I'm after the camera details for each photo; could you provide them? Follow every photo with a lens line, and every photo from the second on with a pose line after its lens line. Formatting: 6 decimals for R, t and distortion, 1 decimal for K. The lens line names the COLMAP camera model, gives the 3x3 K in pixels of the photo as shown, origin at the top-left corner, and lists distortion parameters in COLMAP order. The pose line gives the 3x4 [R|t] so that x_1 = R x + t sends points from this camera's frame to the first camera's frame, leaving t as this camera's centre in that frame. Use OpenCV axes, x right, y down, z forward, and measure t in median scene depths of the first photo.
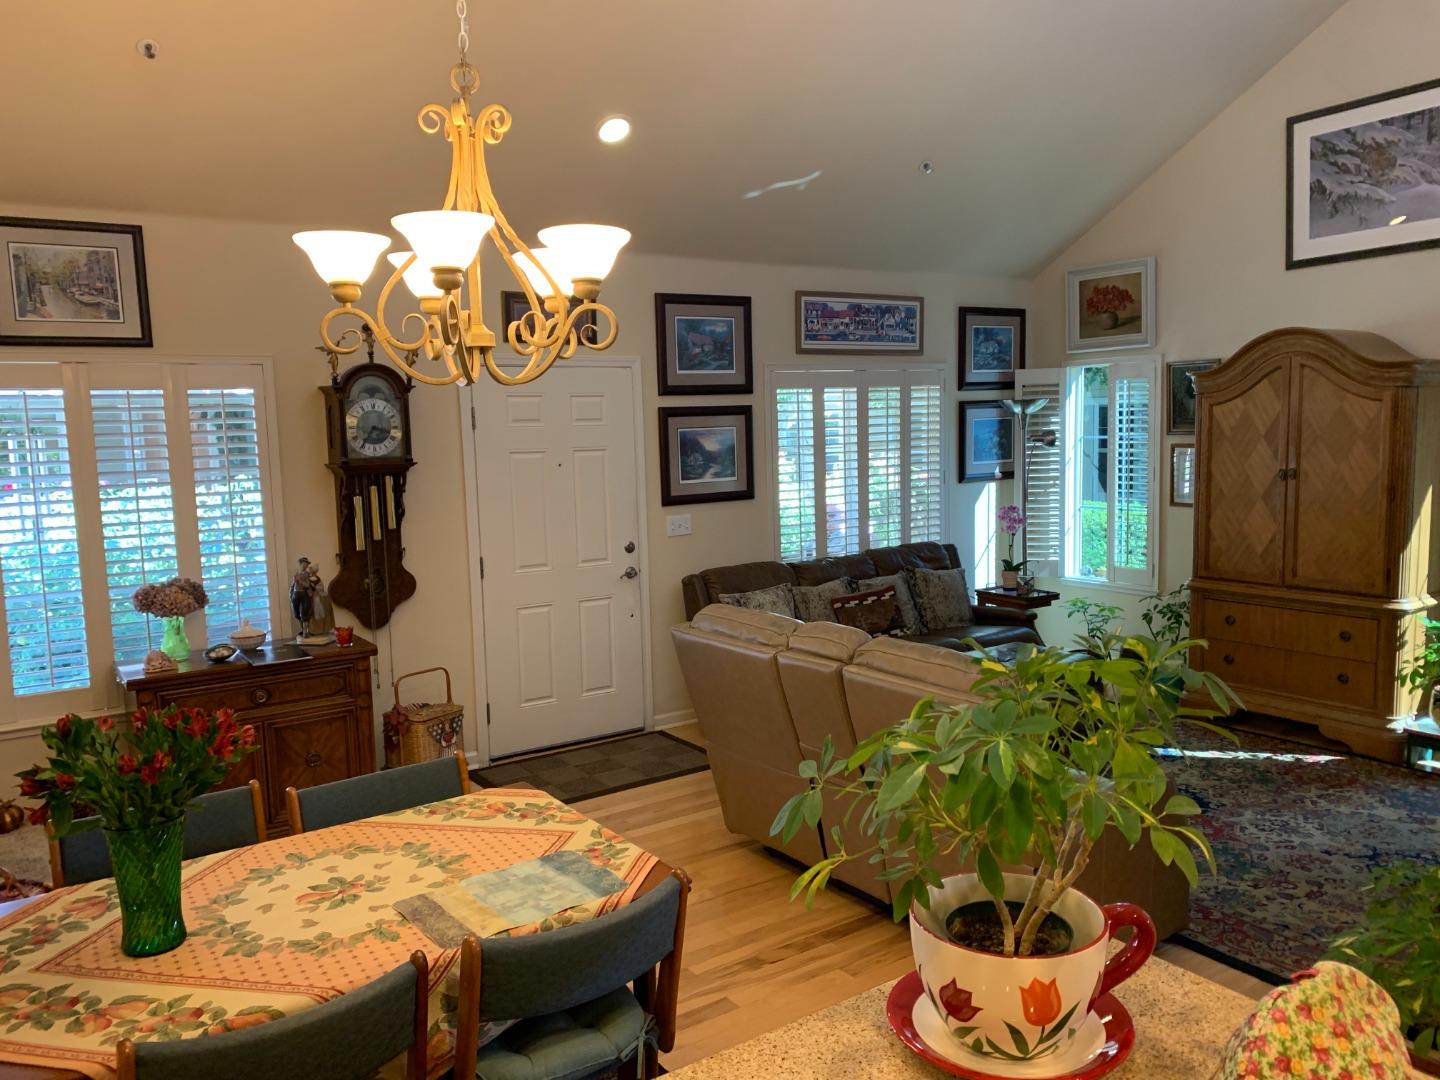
lens RADIAL K [[1097.6, 0, 729.5], [0, 1097.6, 542.3], [0, 0, 1]] dist [0.038341, -0.037997]
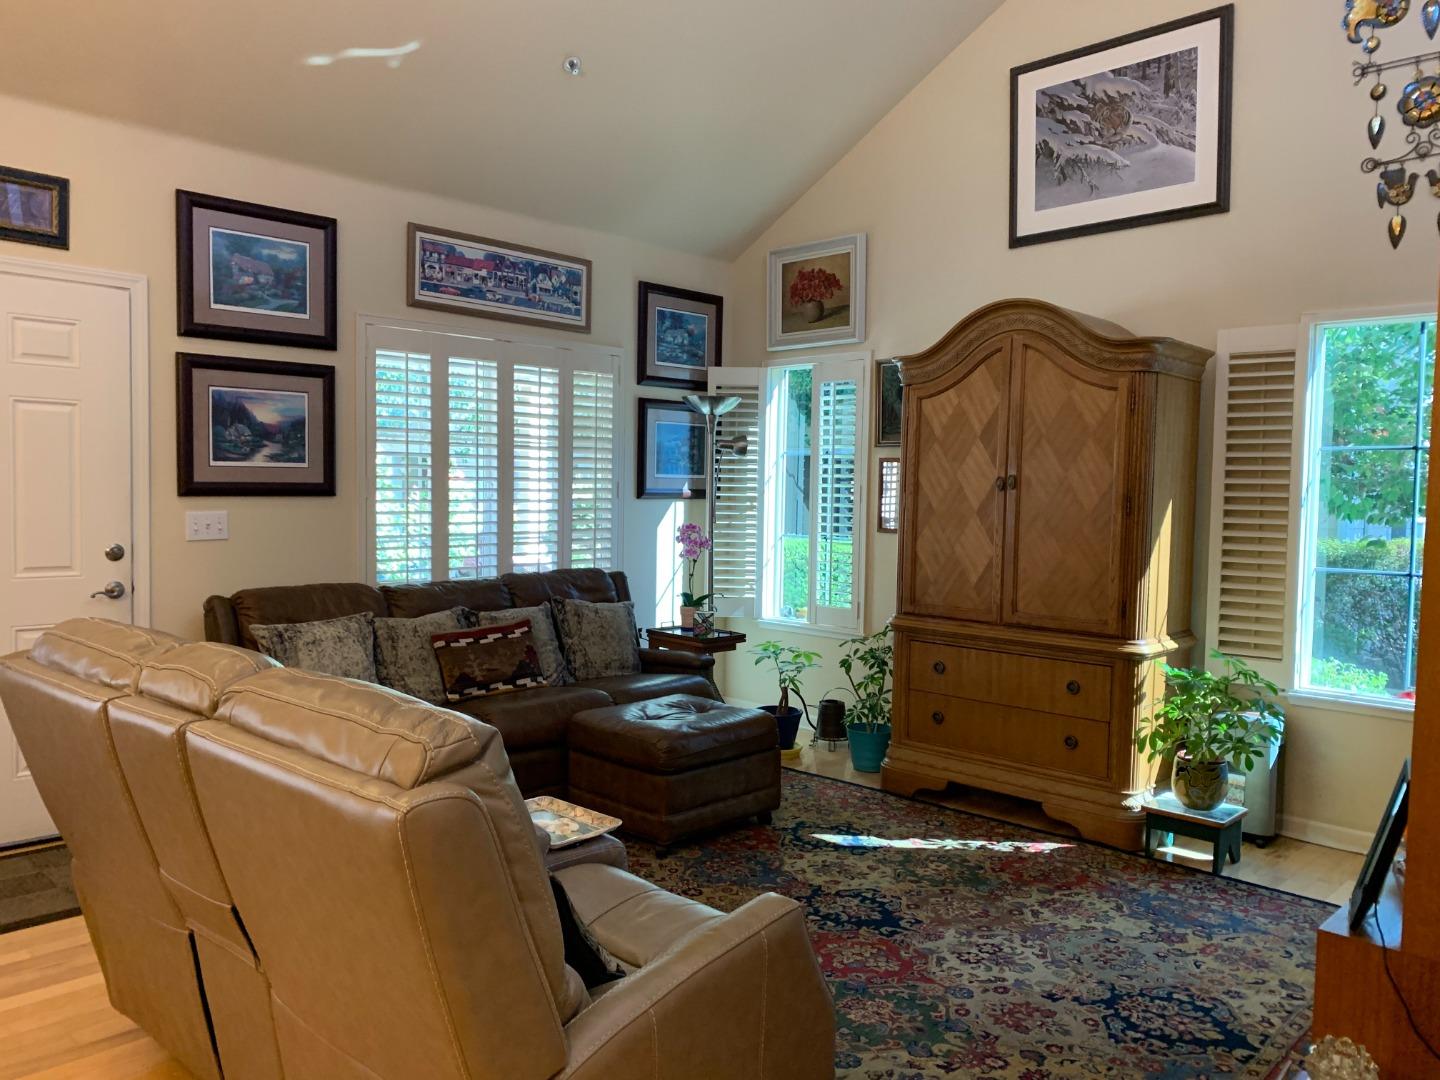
lens RADIAL K [[1097.6, 0, 725.6], [0, 1097.6, 538.7], [0, 0, 1]] dist [0.038341, -0.037997]
pose [[0.978449, 0.035018, 0.203499, 0.138491], [-0.022429, 0.997708, -0.063842, 0.031776], [-0.205268, 0.057901, 0.976992, 0.255190]]
